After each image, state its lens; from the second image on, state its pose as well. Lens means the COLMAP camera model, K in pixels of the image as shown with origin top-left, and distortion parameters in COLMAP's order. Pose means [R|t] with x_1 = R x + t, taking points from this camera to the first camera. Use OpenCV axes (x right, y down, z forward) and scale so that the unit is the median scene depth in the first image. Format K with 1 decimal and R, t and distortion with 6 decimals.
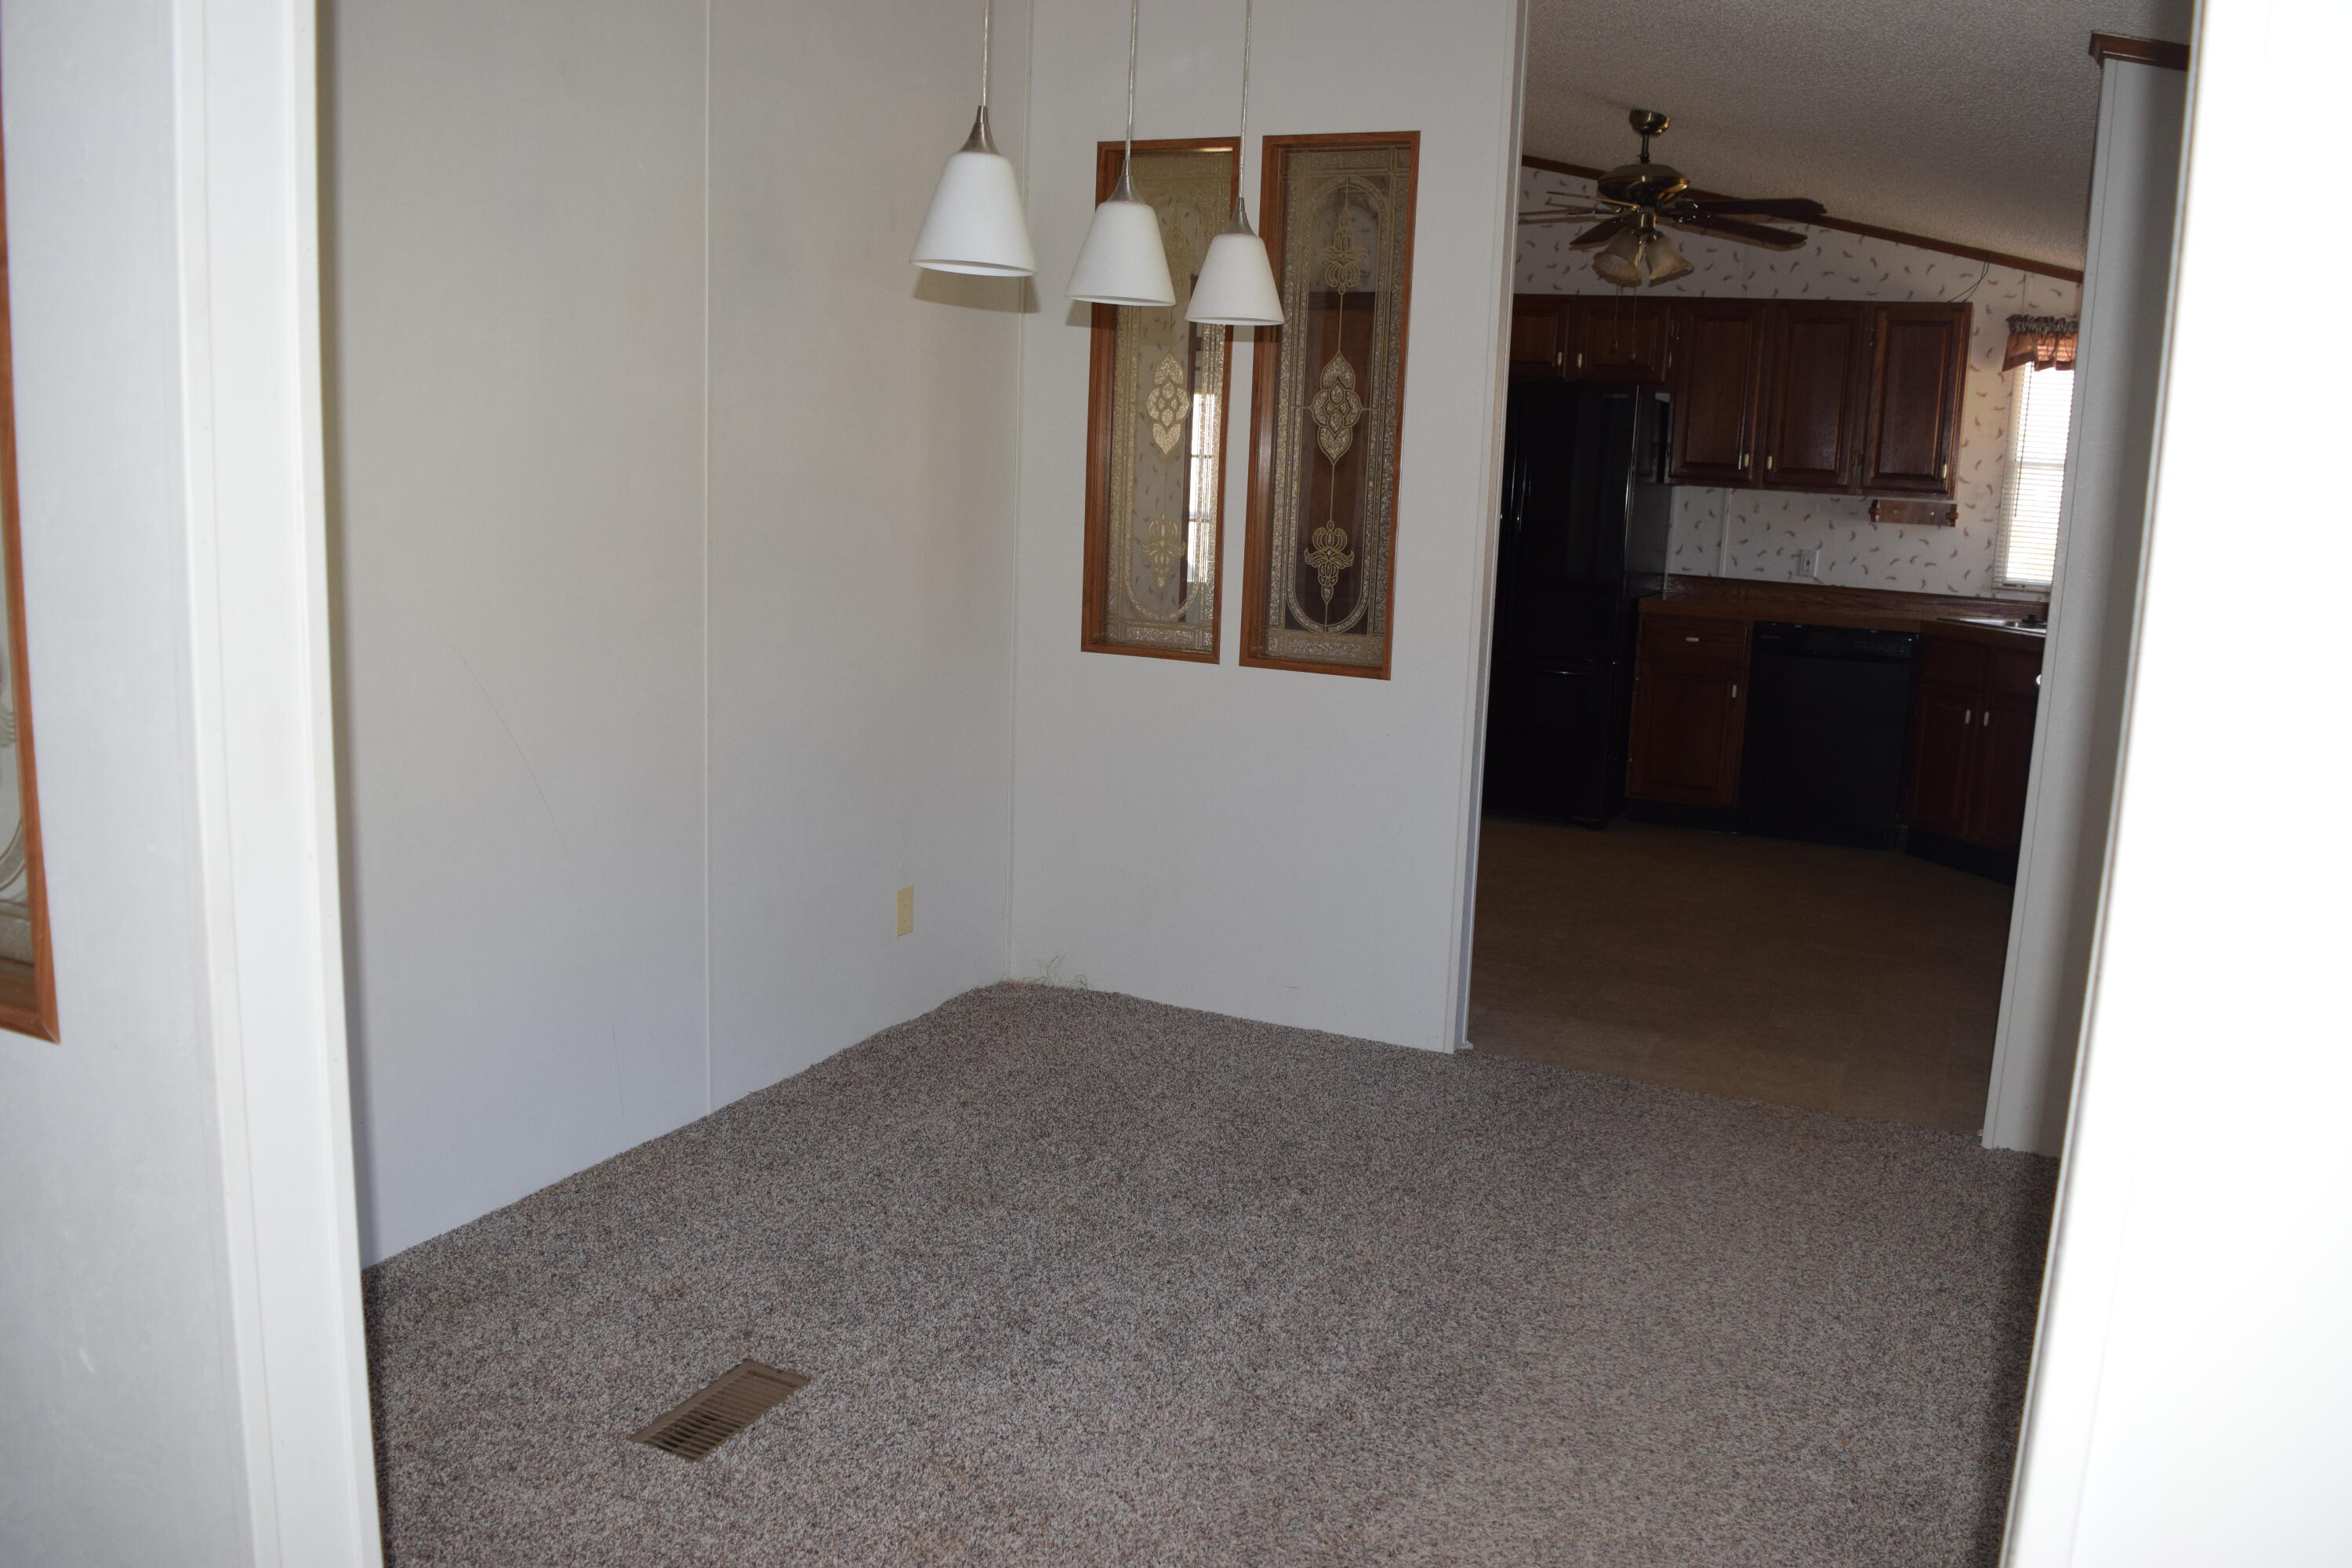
lens RADIAL K [[1820.4, 0, 1170.3], [0, 1820.4, 773.1], [0, 0, 1]] dist [-0.083929, 0.010619]
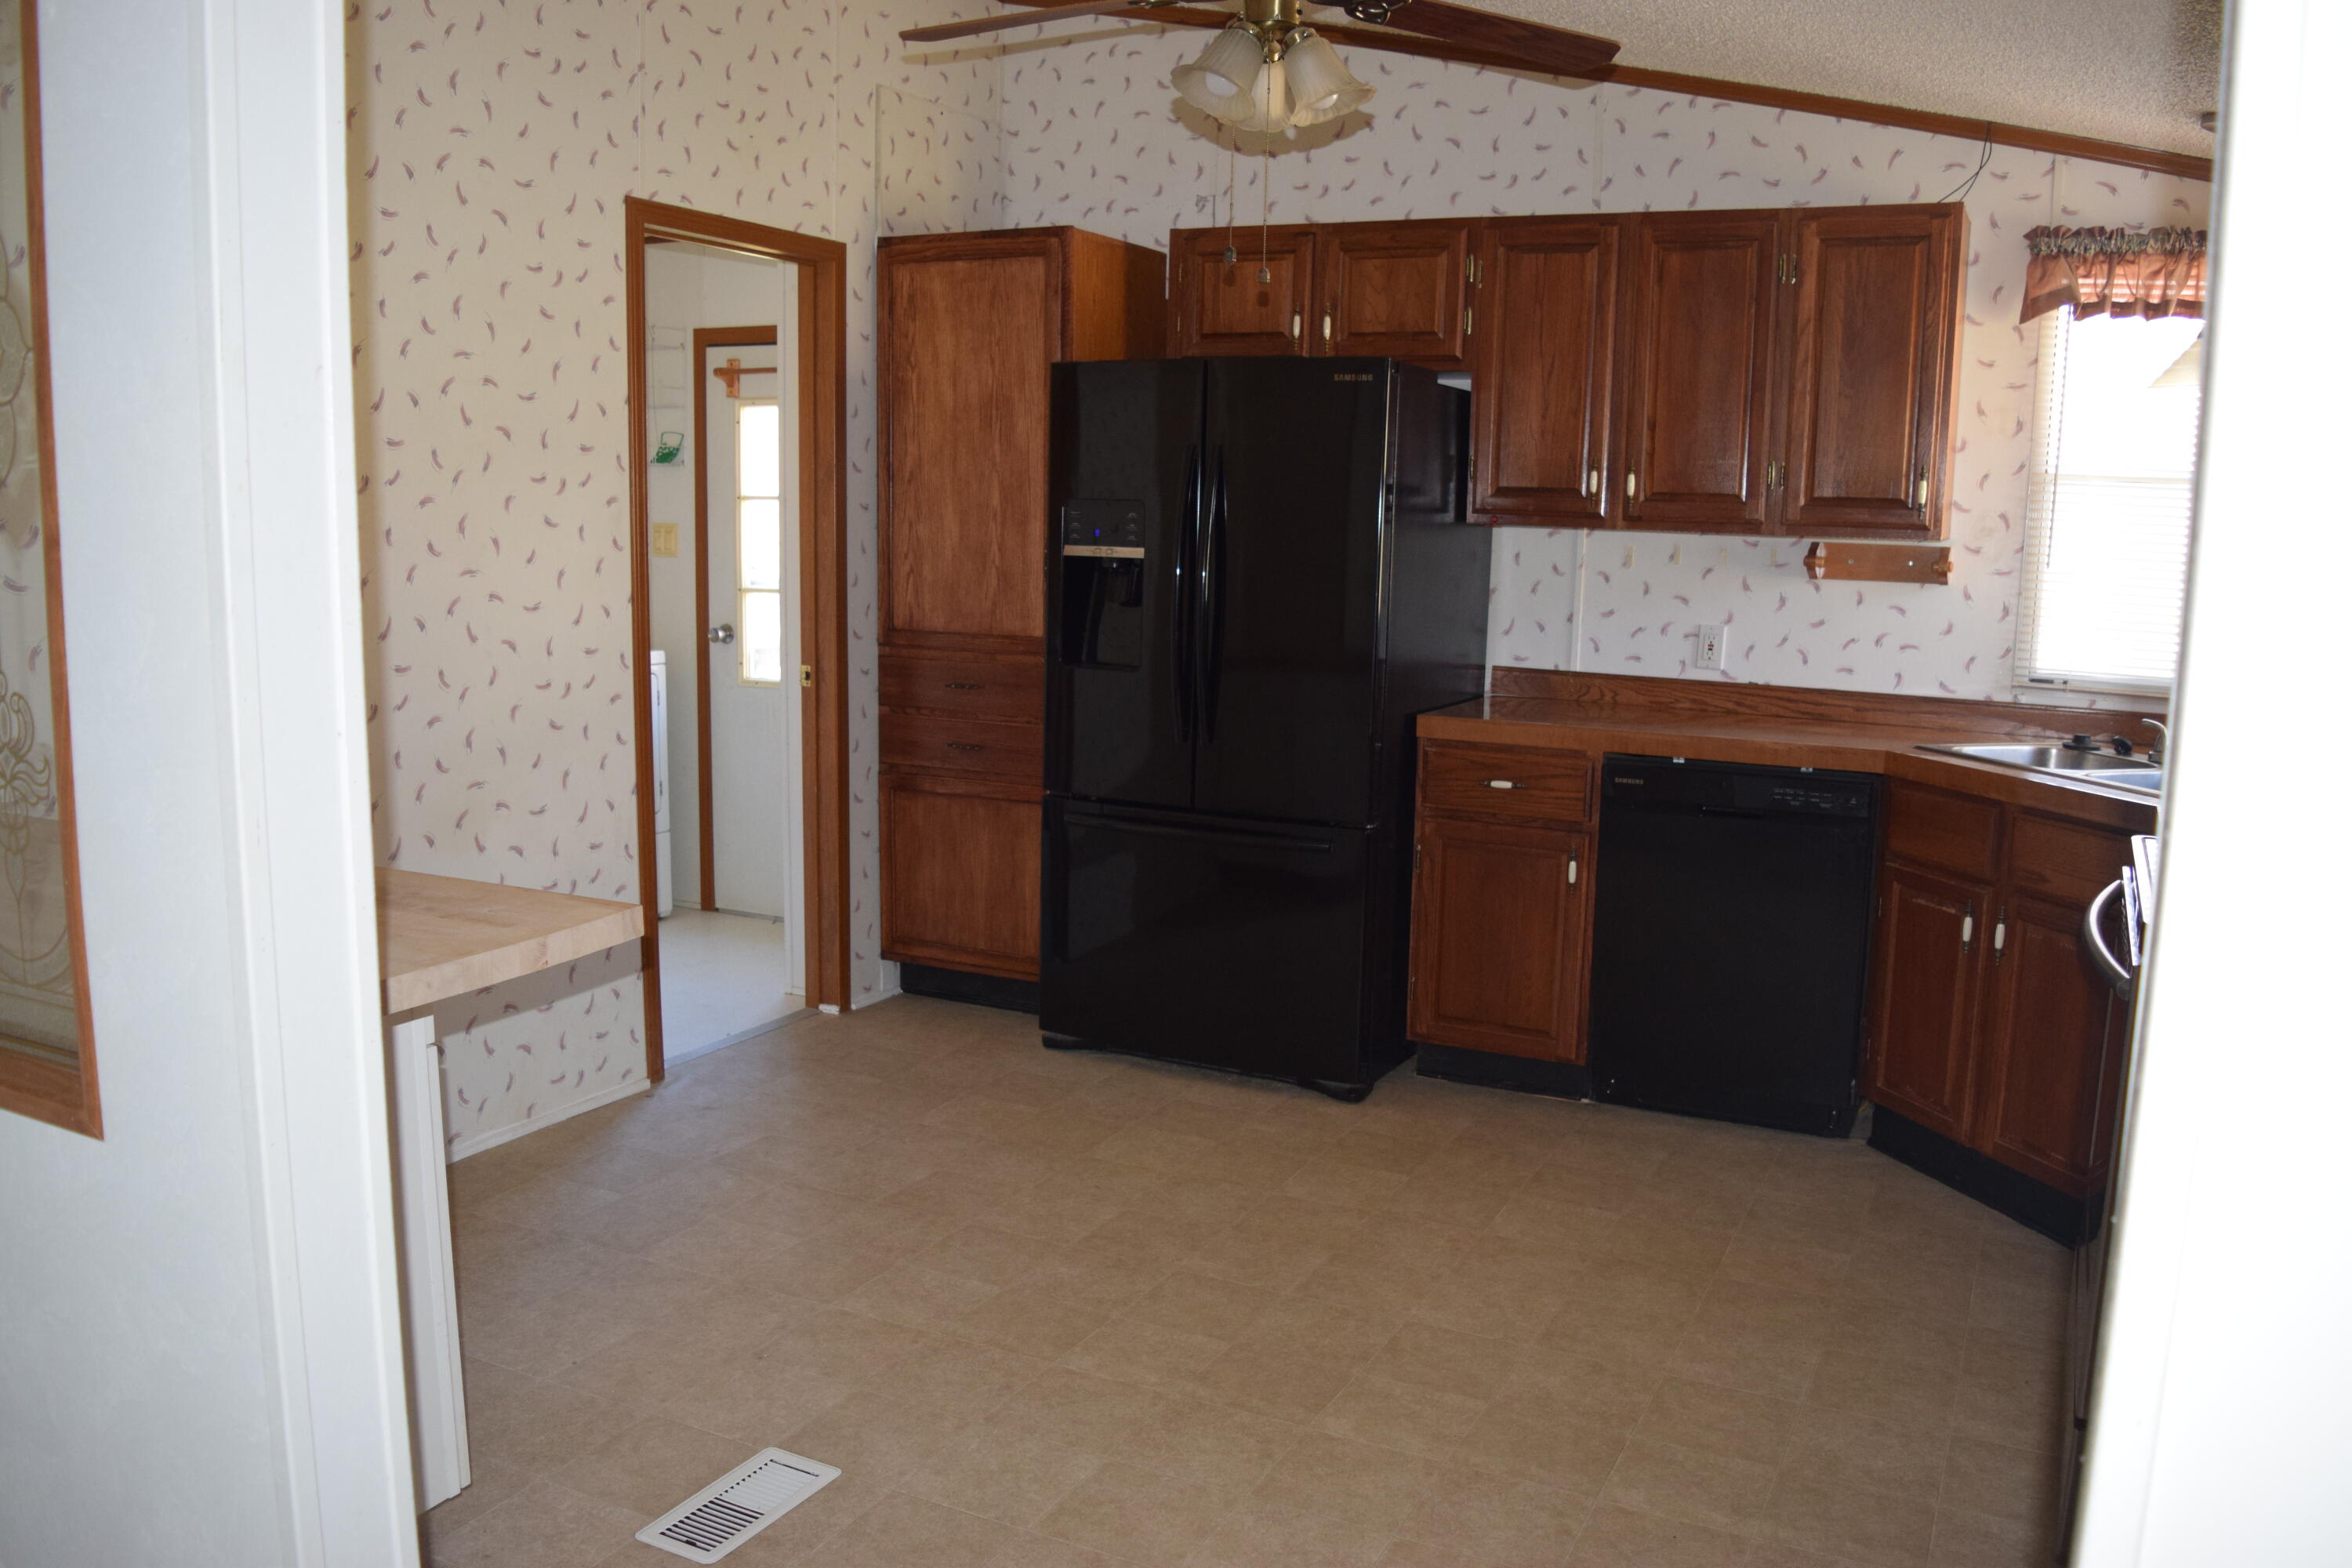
lens RADIAL K [[1820.4, 0, 1182.3], [0, 1820.4, 785.1], [0, 0, 1]] dist [-0.083929, 0.010619]
pose [[0.999621, -0.015986, -0.022415, 0.193843], [0.015521, 0.999664, -0.020764, -0.061864], [0.022740, 0.020409, 0.999533, 0.393903]]
